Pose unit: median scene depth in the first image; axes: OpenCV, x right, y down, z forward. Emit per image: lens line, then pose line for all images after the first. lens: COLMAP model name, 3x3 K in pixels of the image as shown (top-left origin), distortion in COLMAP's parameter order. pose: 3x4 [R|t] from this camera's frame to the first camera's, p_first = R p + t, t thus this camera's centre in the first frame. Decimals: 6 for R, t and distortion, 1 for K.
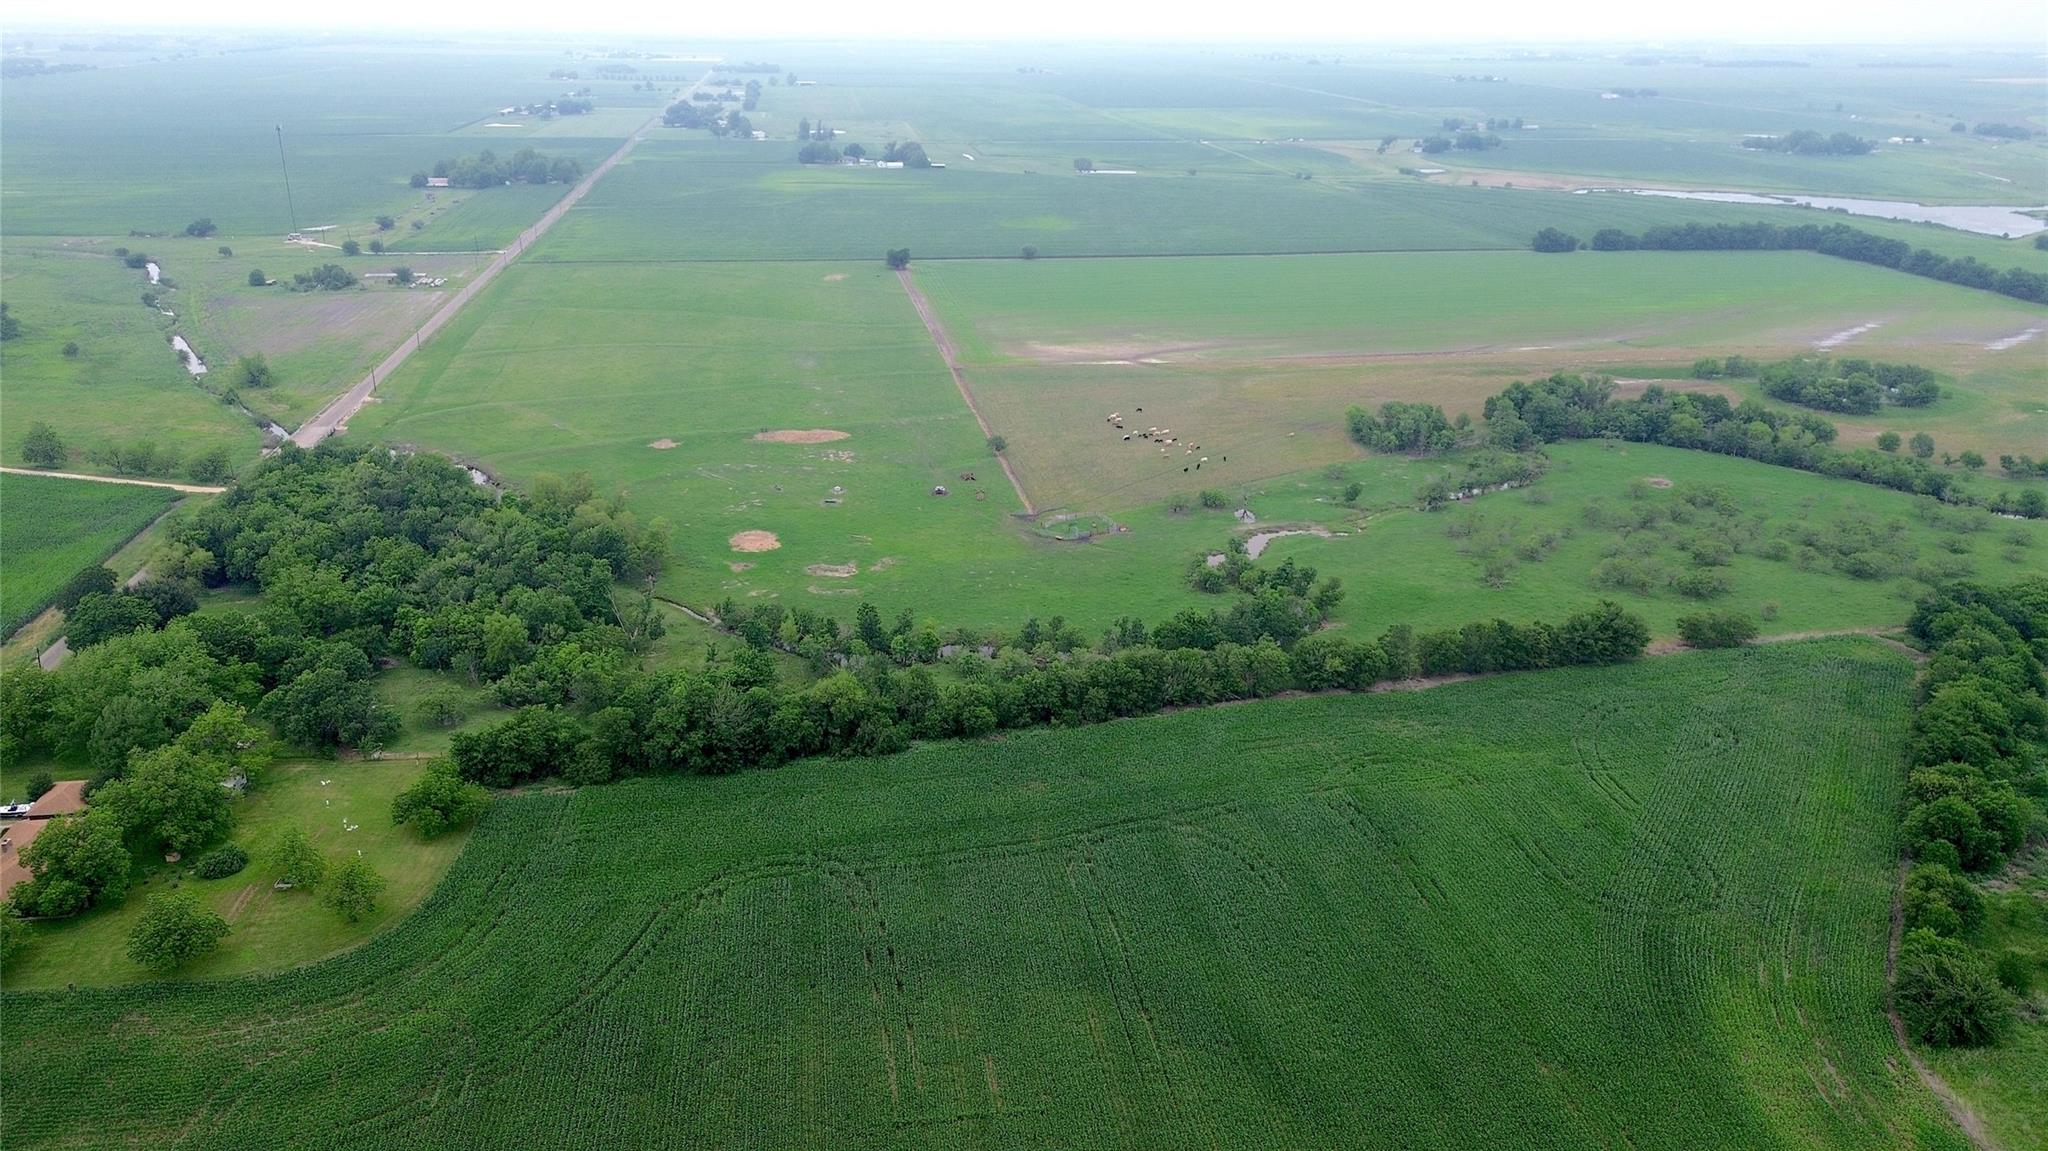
lens RADIAL K [[1443.0, 0, 1027.3], [0, 1443.0, 576.0], [0, 0, 1]] dist [0.066951, -0.065503]
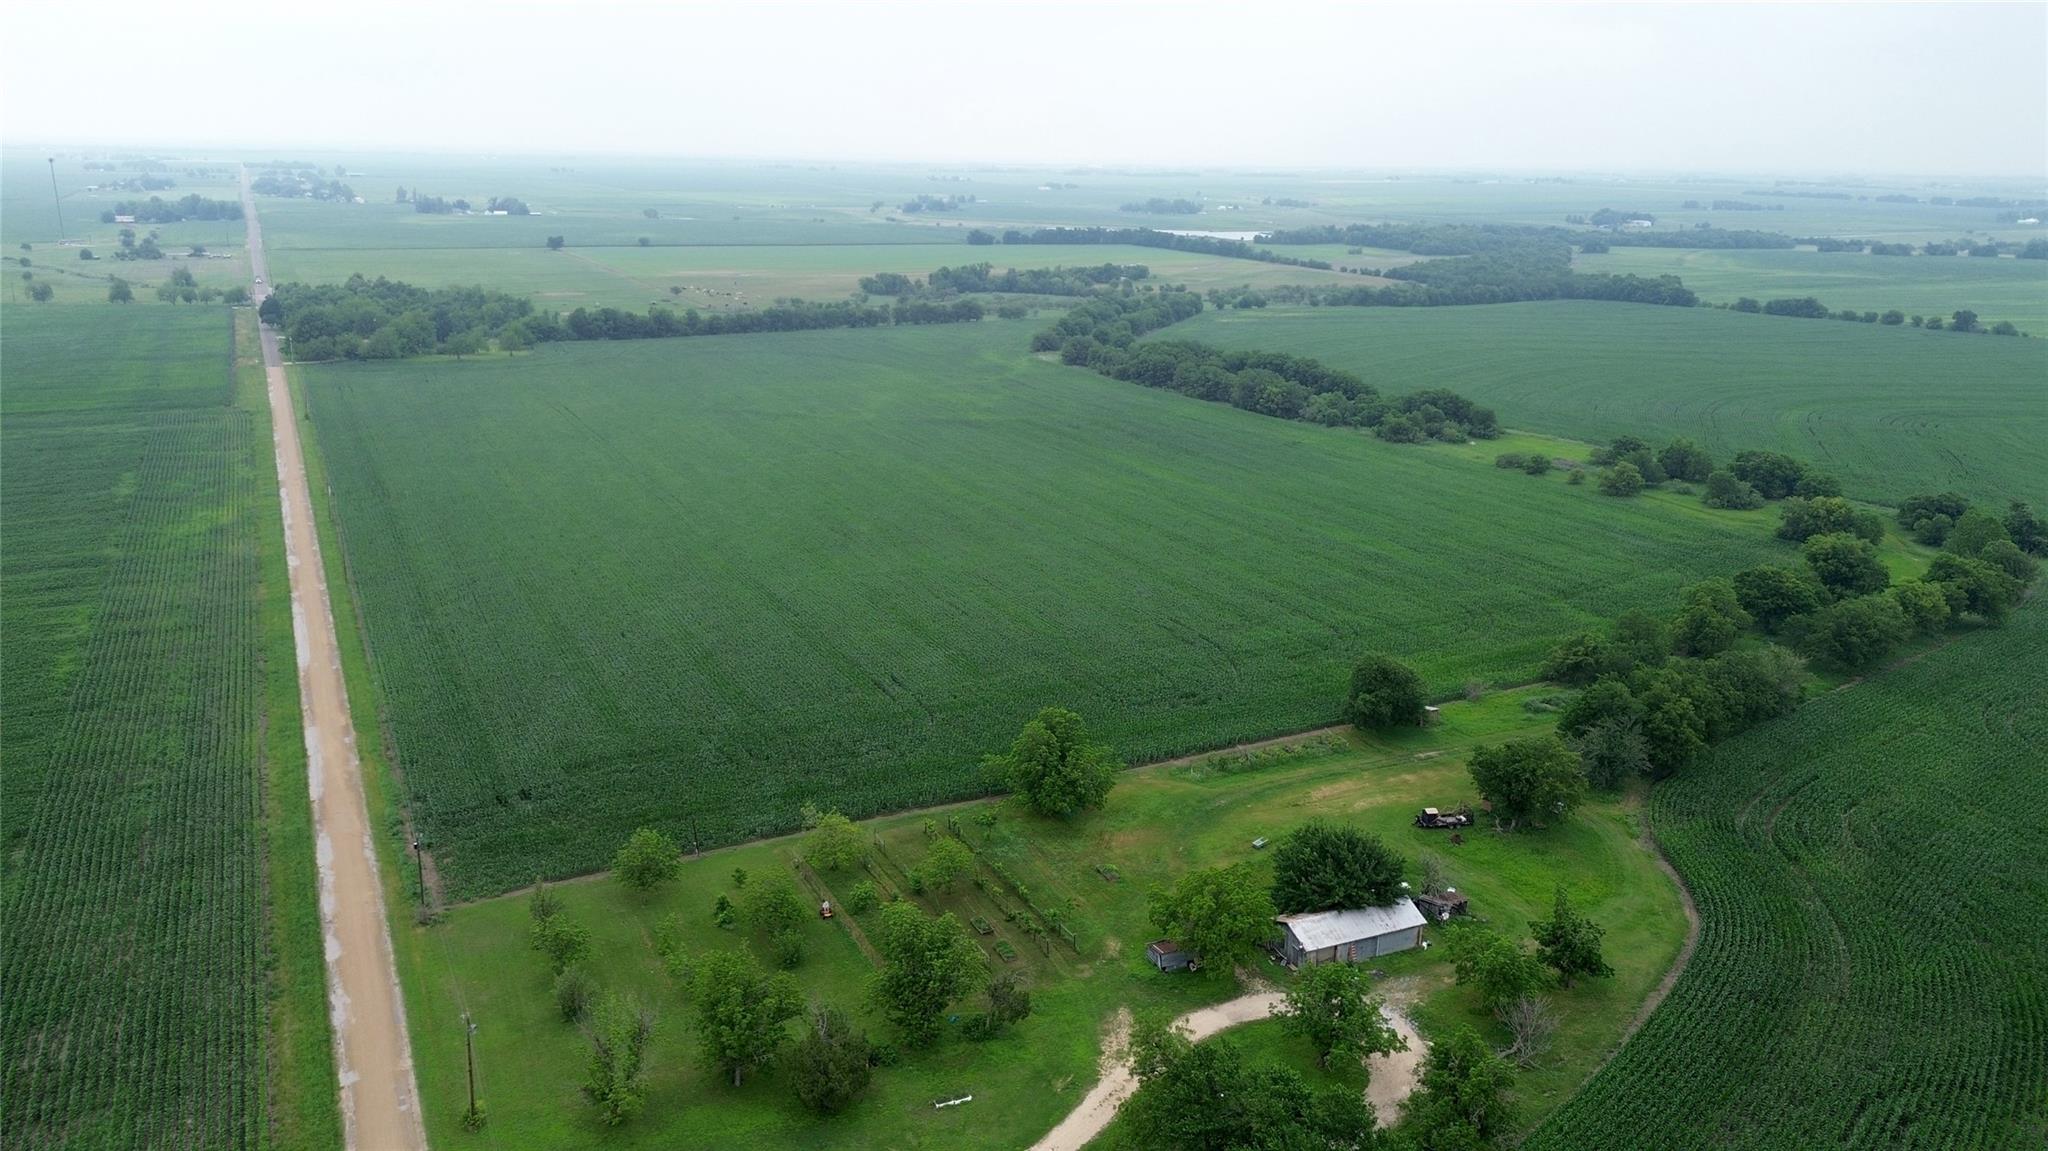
lens RADIAL K [[1443.0, 0, 1008.1], [0, 1443.0, 565.5], [0, 0, 1]] dist [0.066951, -0.065503]
pose [[0.950867, -0.078164, 0.299570, -0.074572], [0.103269, 0.992265, -0.068886, 0.159208], [-0.291868, 0.096438, 0.951584, -0.321886]]
